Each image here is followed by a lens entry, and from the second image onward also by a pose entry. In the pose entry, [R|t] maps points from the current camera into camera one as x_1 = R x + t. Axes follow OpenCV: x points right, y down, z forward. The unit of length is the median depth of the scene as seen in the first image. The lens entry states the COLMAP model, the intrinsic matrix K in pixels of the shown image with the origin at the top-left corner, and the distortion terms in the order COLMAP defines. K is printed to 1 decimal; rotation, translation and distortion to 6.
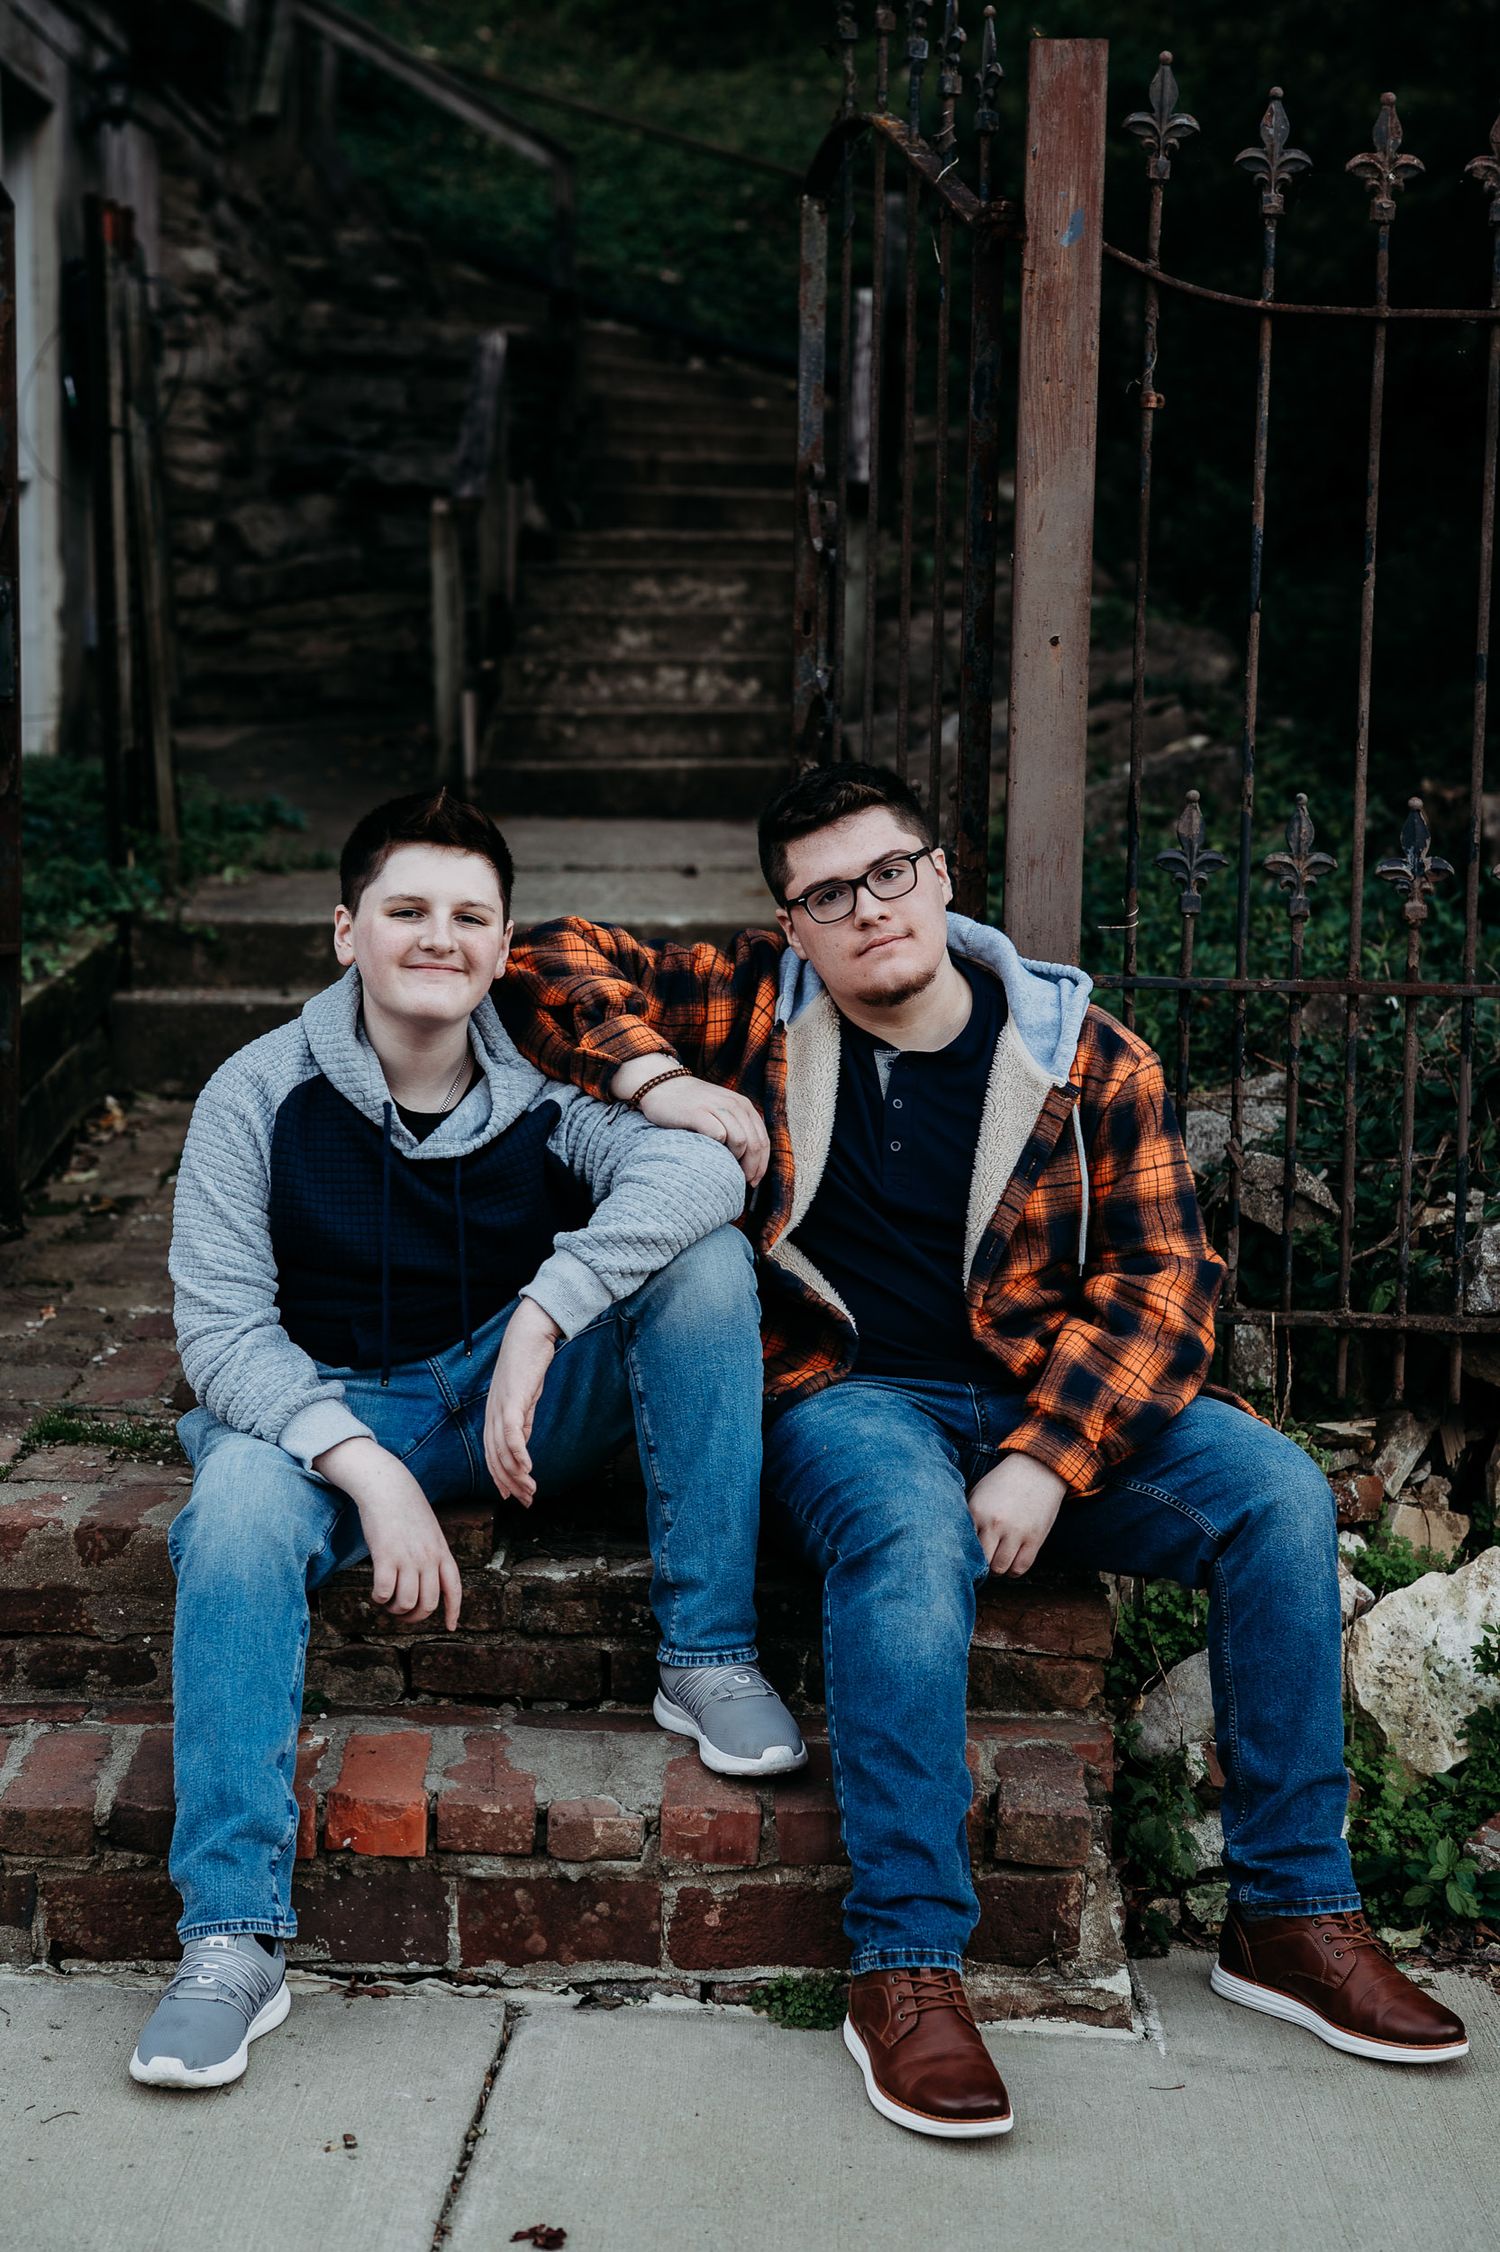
lens RADIAL K [[3562.5, 0, 679.3], [0, 3562.5, 1127.7], [0, 0, 1]] dist [-0.009079, 0.002112]
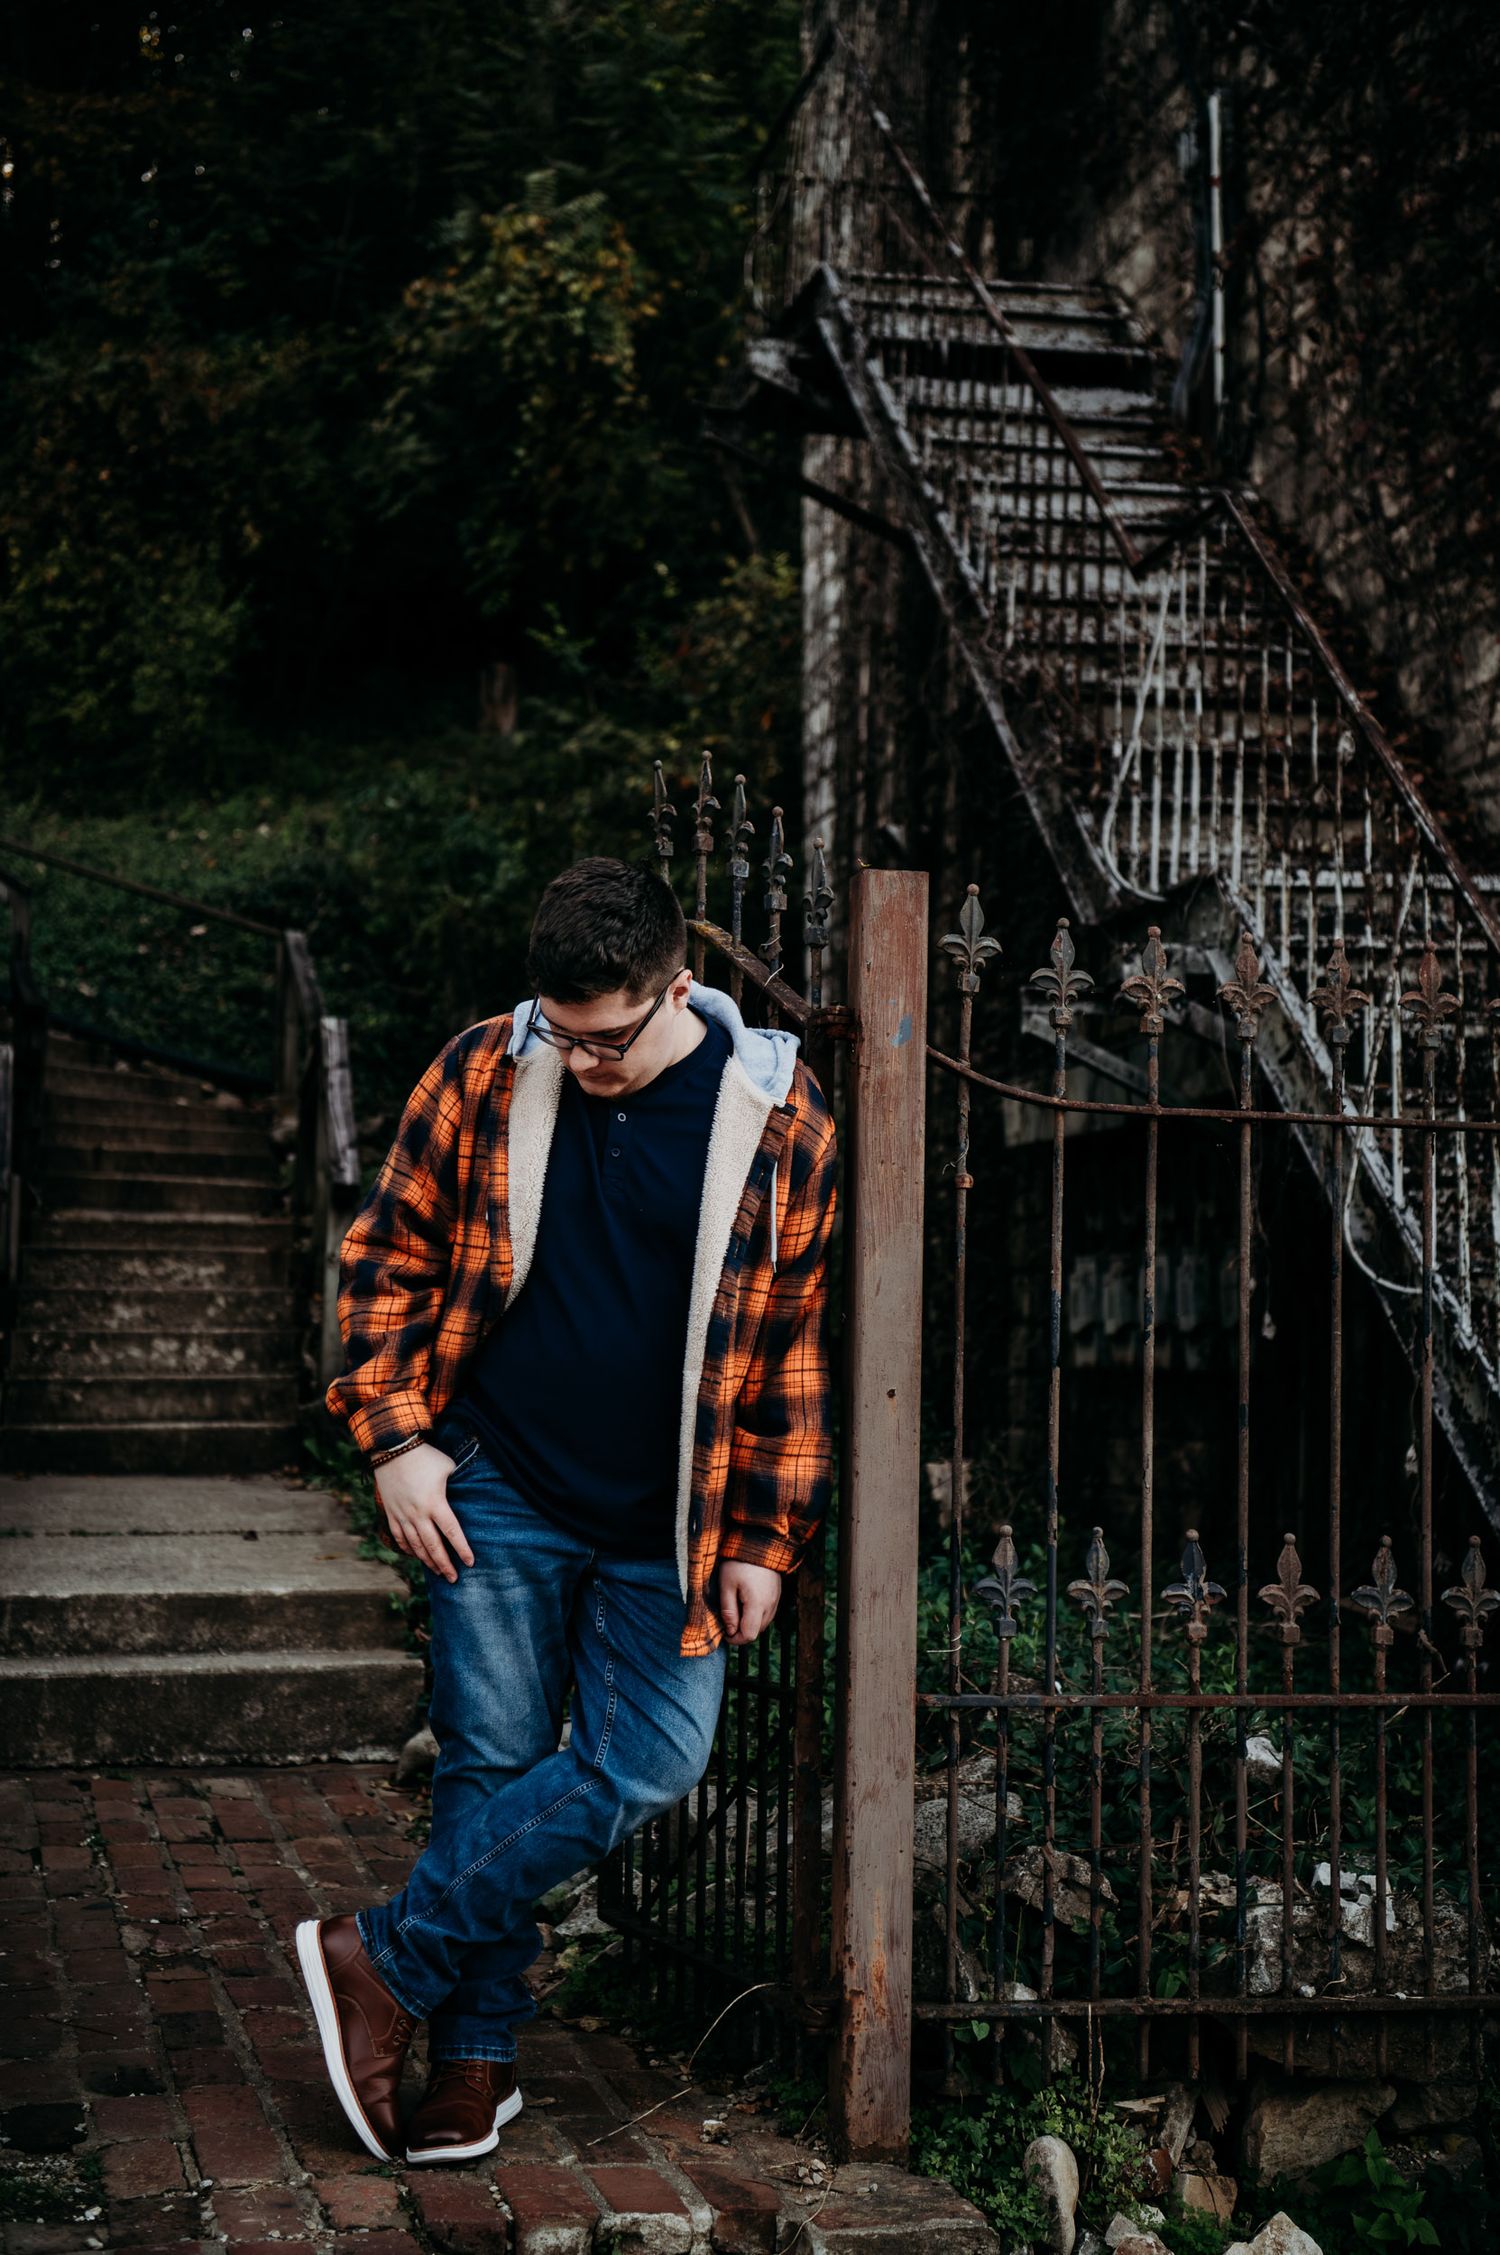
lens RADIAL K [[2971.6, 0, 758.3], [0, 2971.6, 1158.2], [0, 0, 1]] dist [-0.010758, 0.039446]
pose [[0.967256, 0.020796, 0.252951, -0.171191], [0.024131, 0.984587, -0.173223, -0.049334], [-0.252654, 0.173655, 0.951845, 0.115203]]
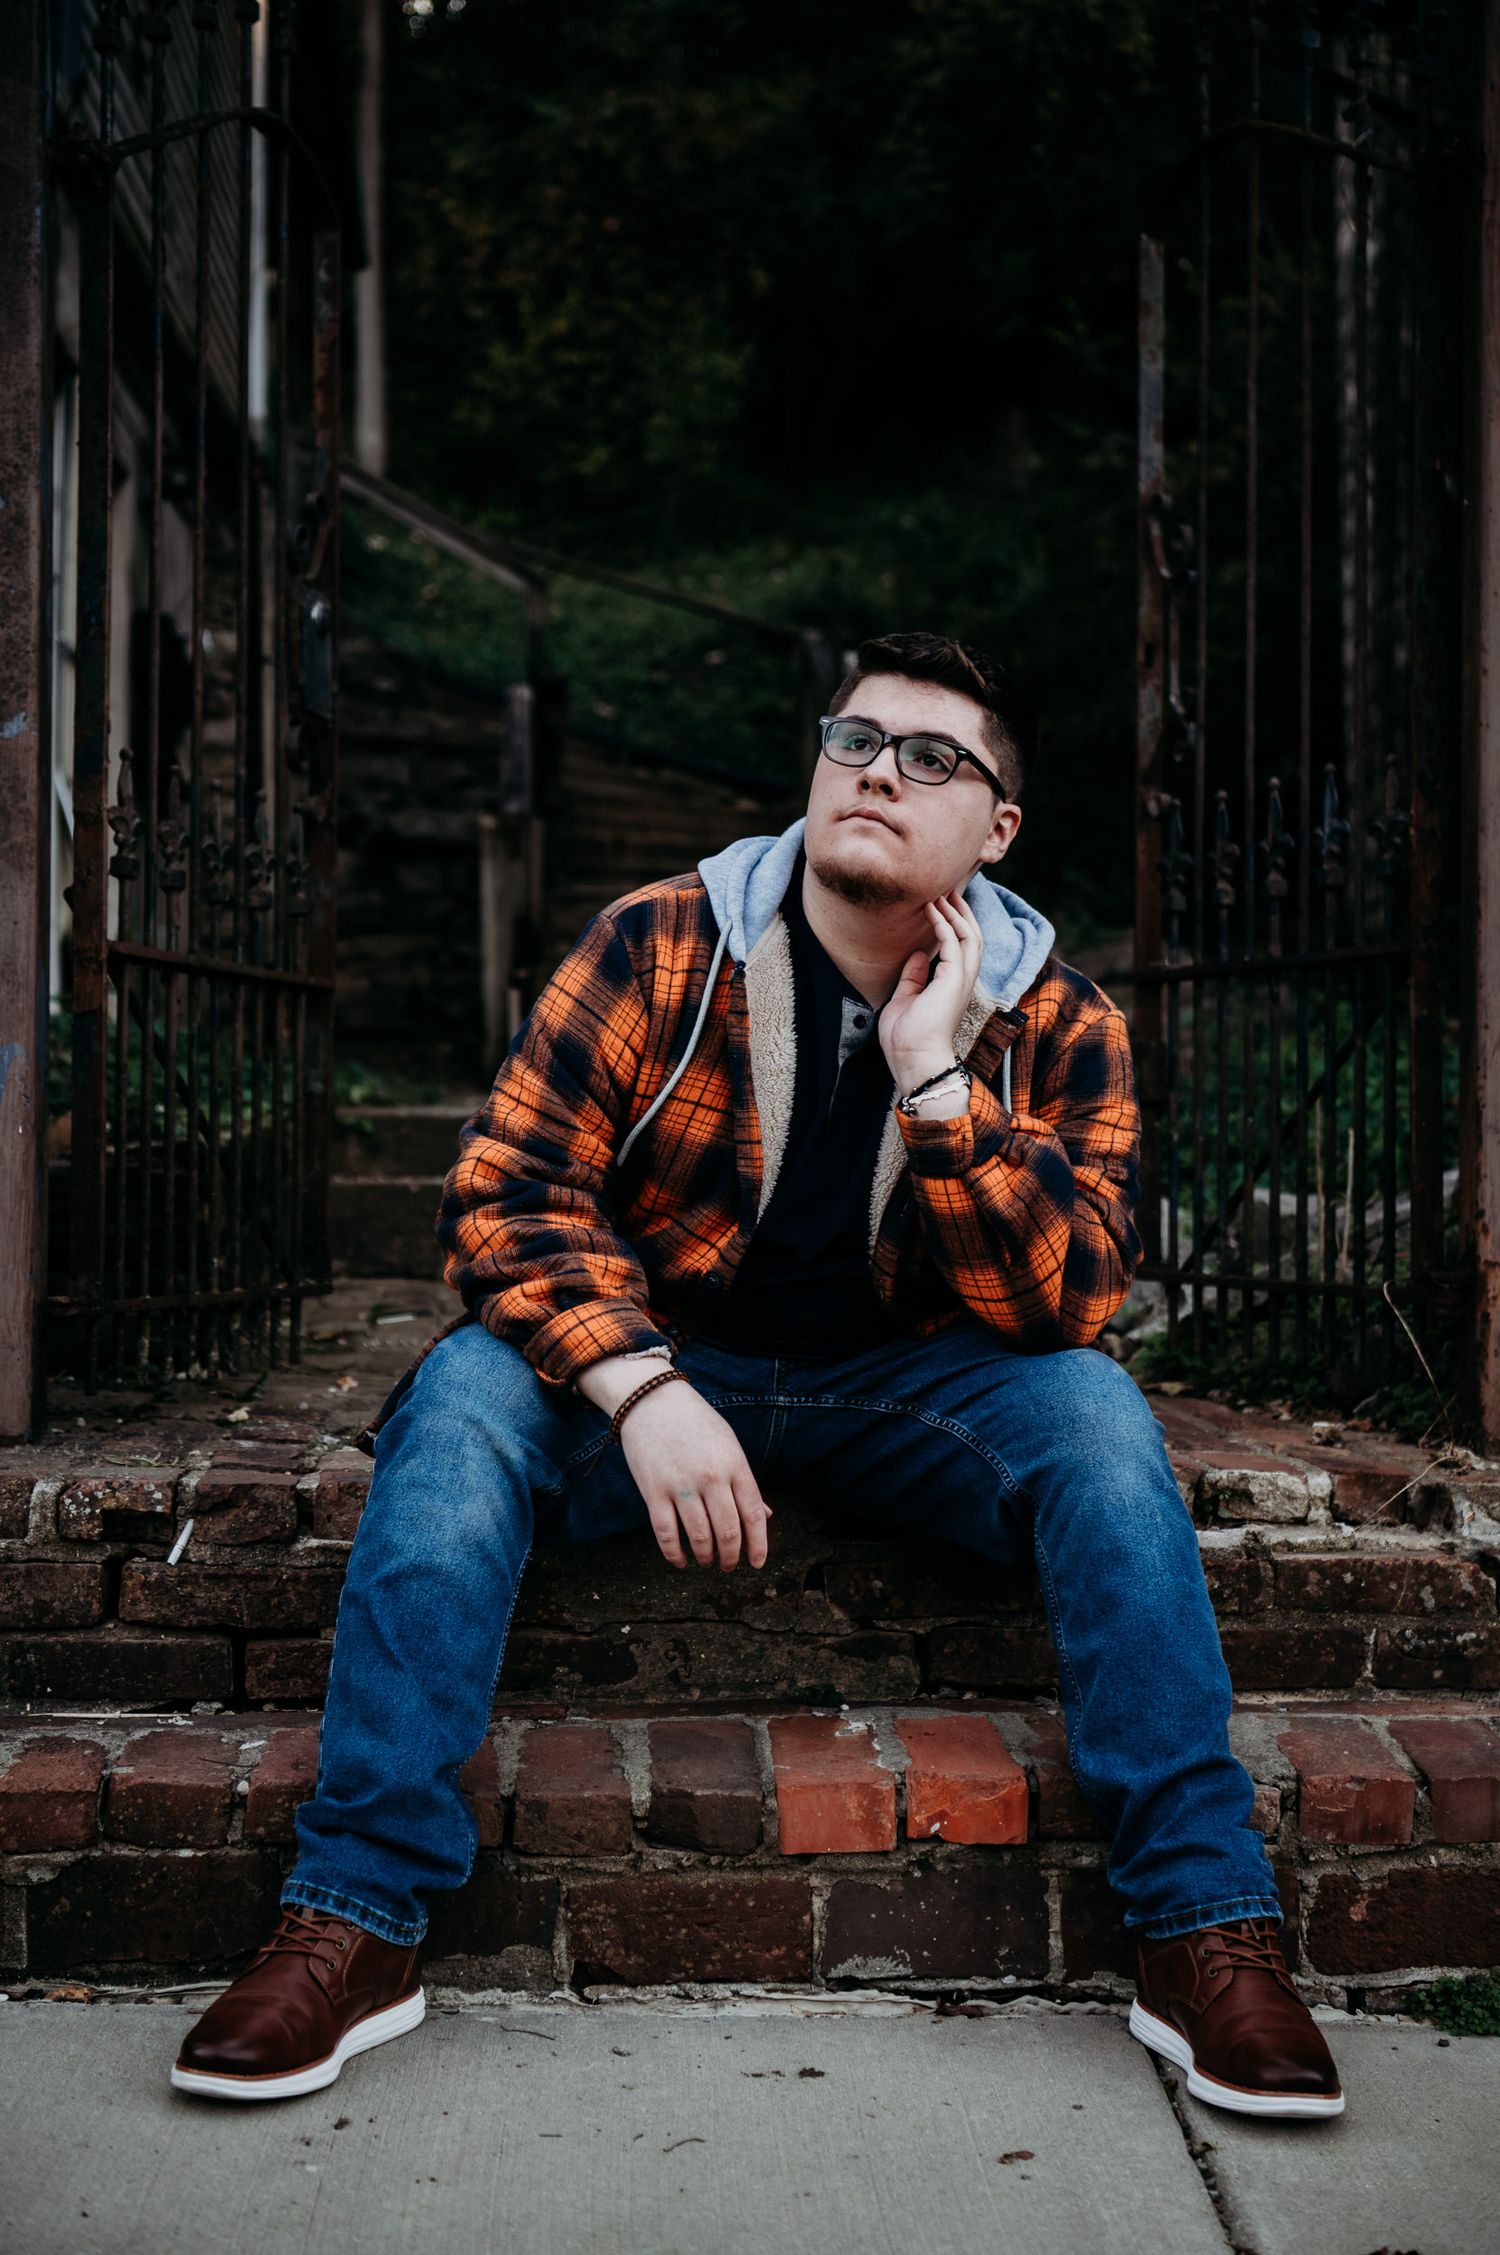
lens RADIAL K [[3009.6, 0, 803.1], [0, 3009.6, 1123.5], [0, 0, 1]] dist [-0.011487, -0.036978]
pose [[0.995259, -0.001855, 0.097238, -0.165893], [0.014719, 0.991174, -0.131745, 0.111296], [-0.096136, 0.132551, 0.986503, 0.244514]]
